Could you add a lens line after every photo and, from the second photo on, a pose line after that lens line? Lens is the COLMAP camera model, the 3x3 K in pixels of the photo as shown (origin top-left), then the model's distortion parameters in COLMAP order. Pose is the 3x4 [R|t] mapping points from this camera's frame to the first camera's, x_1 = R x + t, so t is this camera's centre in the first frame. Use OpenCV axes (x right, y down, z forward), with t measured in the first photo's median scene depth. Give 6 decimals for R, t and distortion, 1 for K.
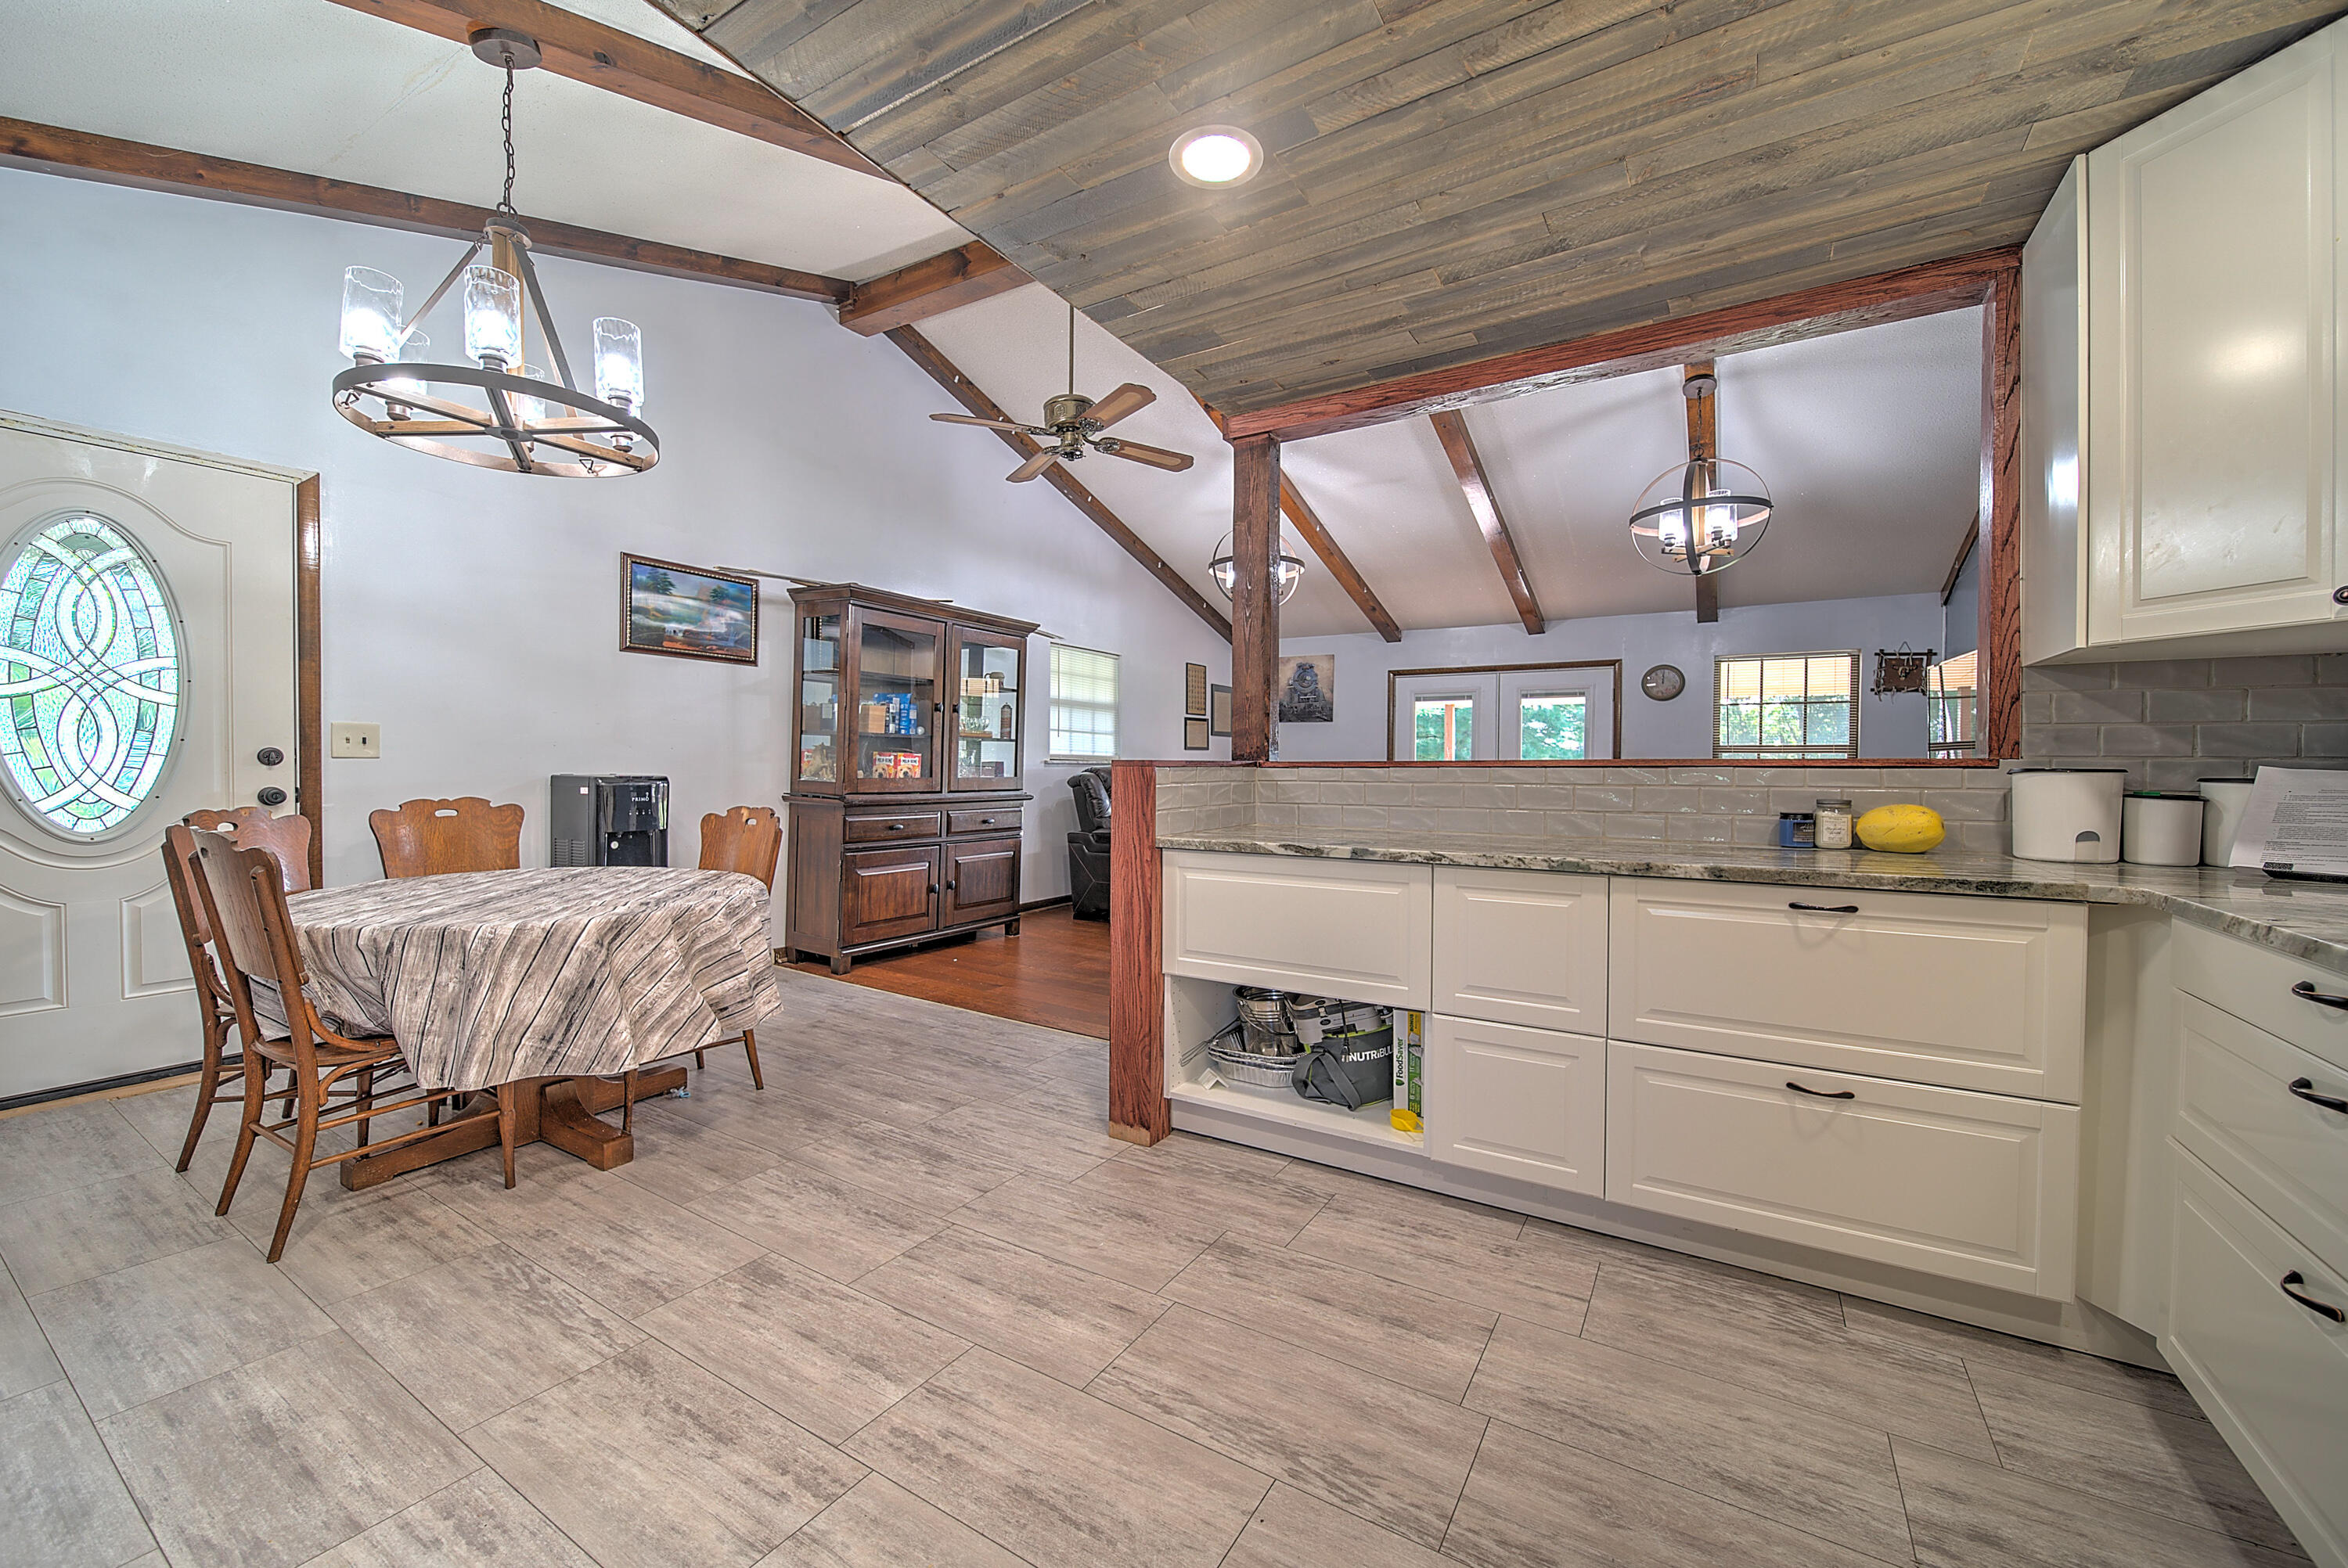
lens RADIAL K [[776.9, 0, 1177.6], [0, 776.9, 782.3], [0, 0, 1]] dist [-0.008239, -0.000079]
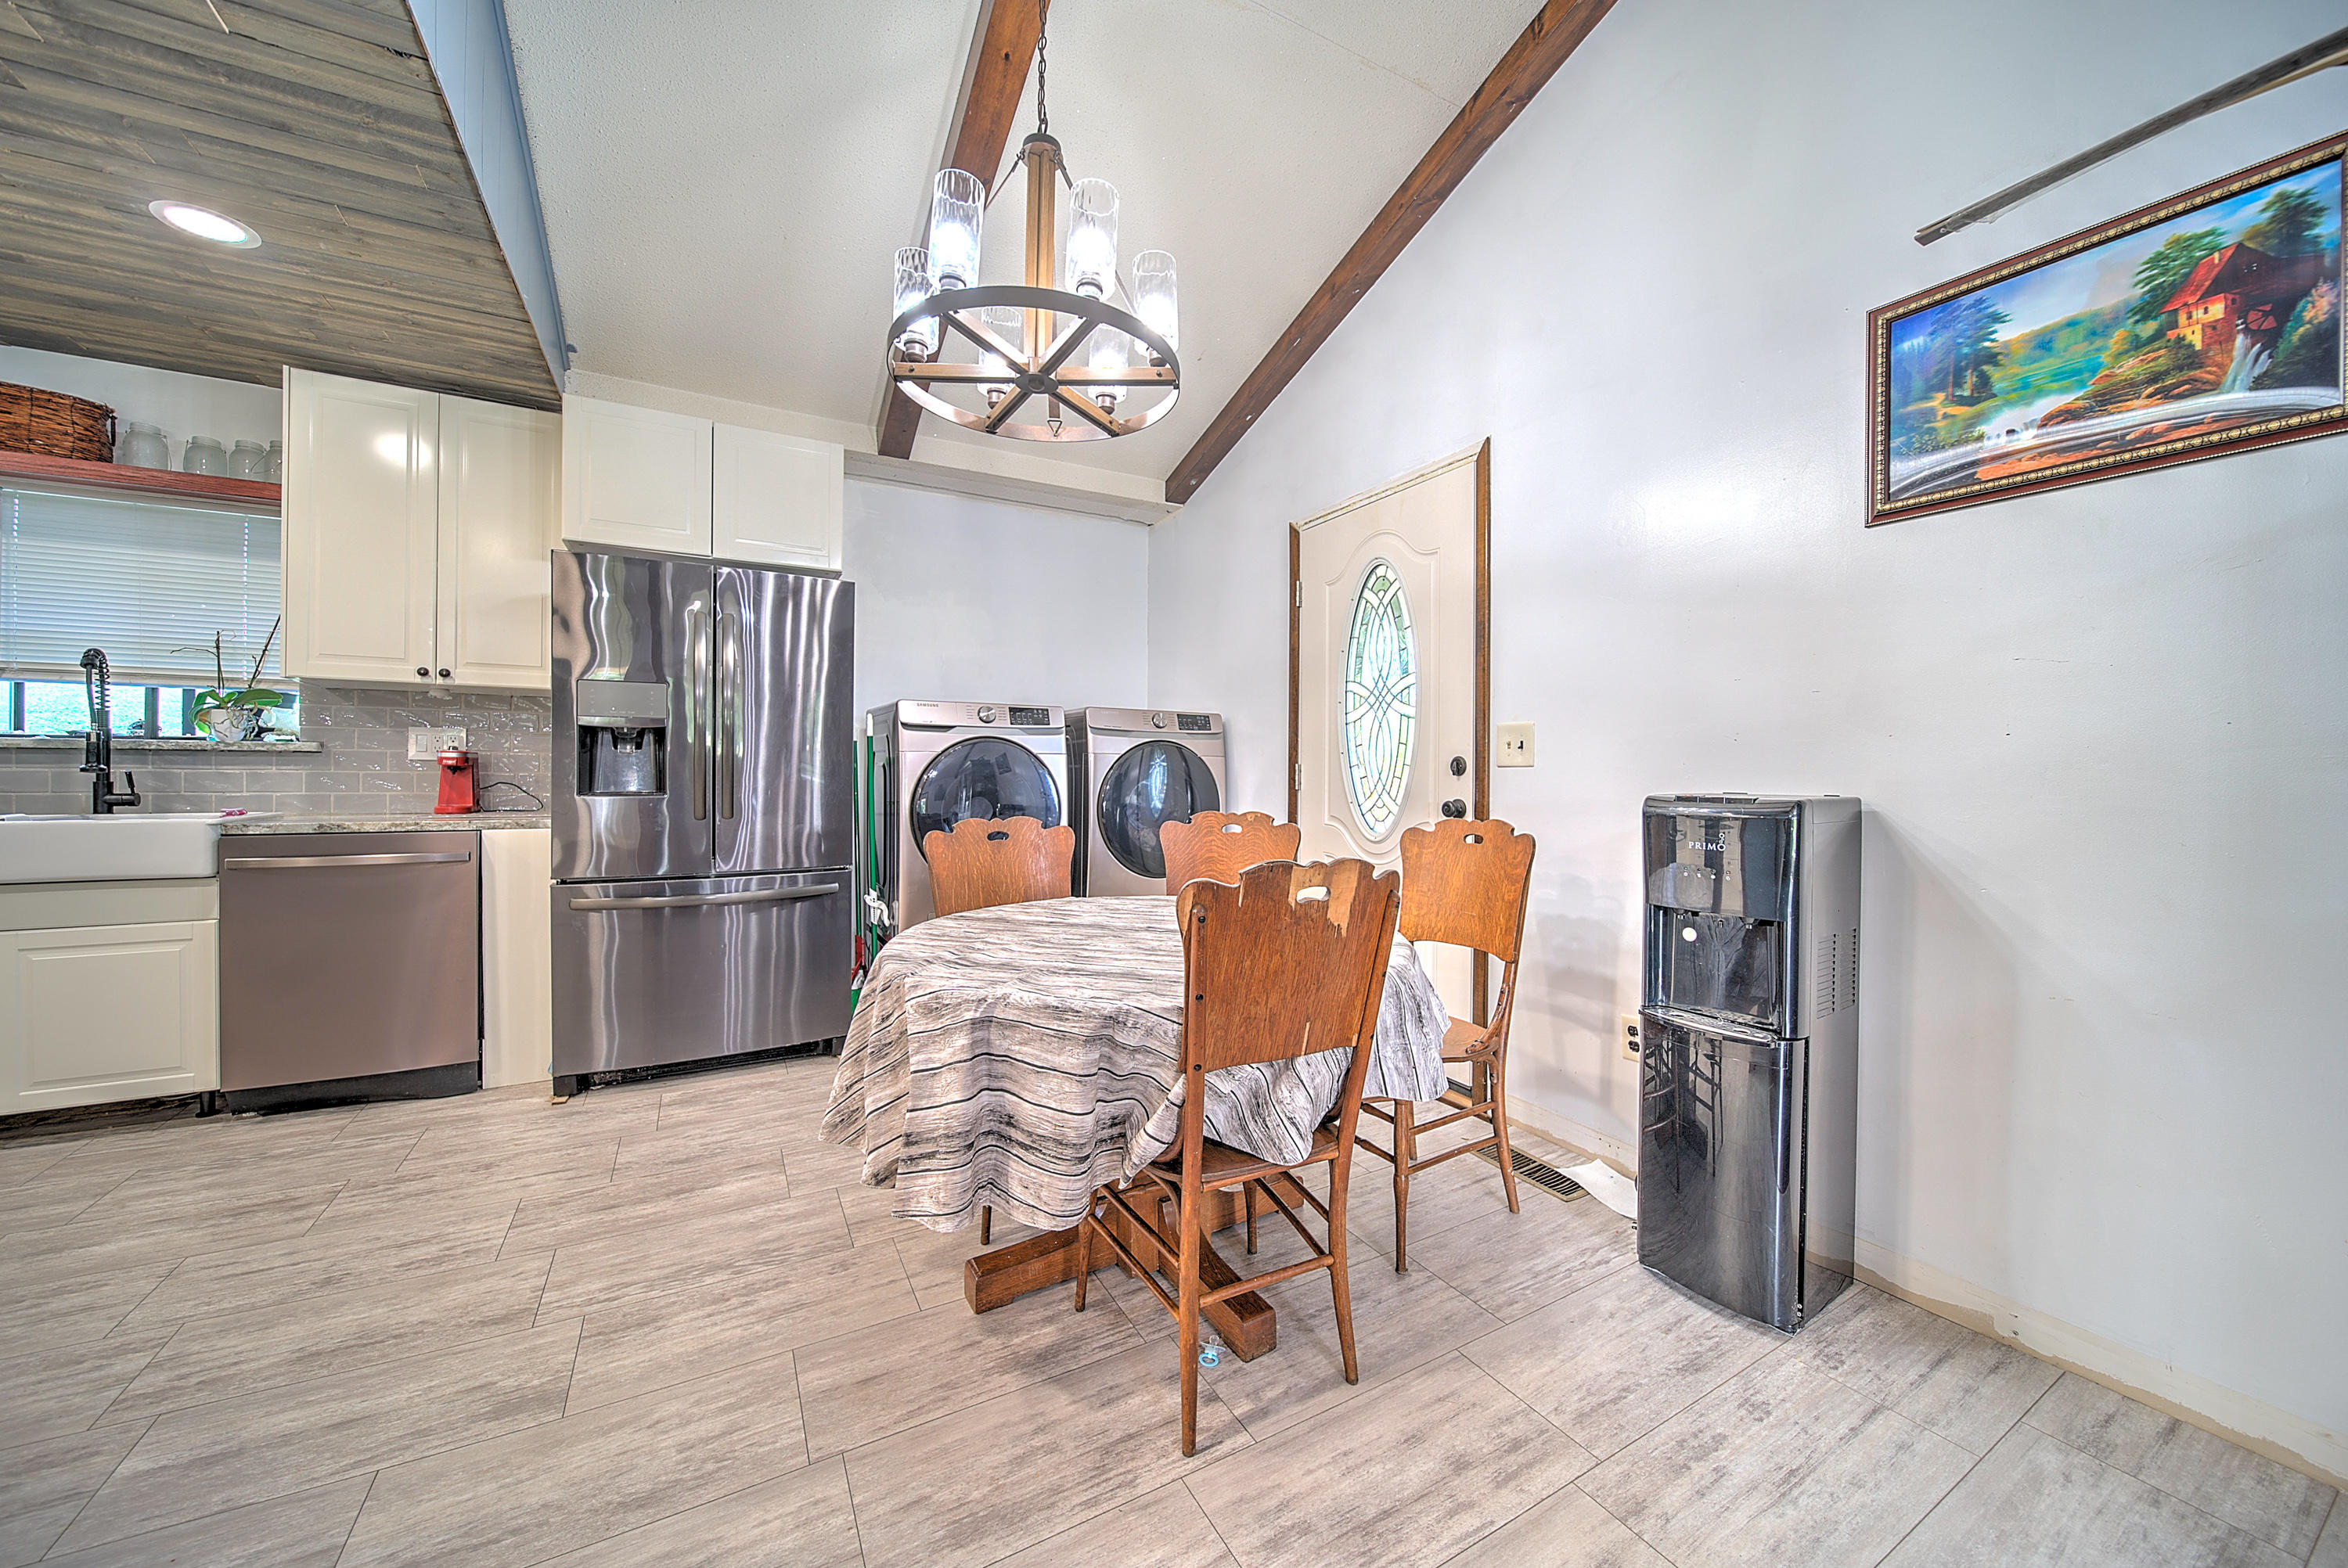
lens RADIAL K [[1032.8, 0, 1352.9], [0, 1032.8, 784.0], [0, 0, 1]] dist [-0.001347, -0.000031]
pose [[-0.533816, -0.006267, -0.845577, -0.066622], [-0.031779, 0.999415, 0.012656, -0.024064], [0.845003, 0.033627, -0.533703, 1.556454]]
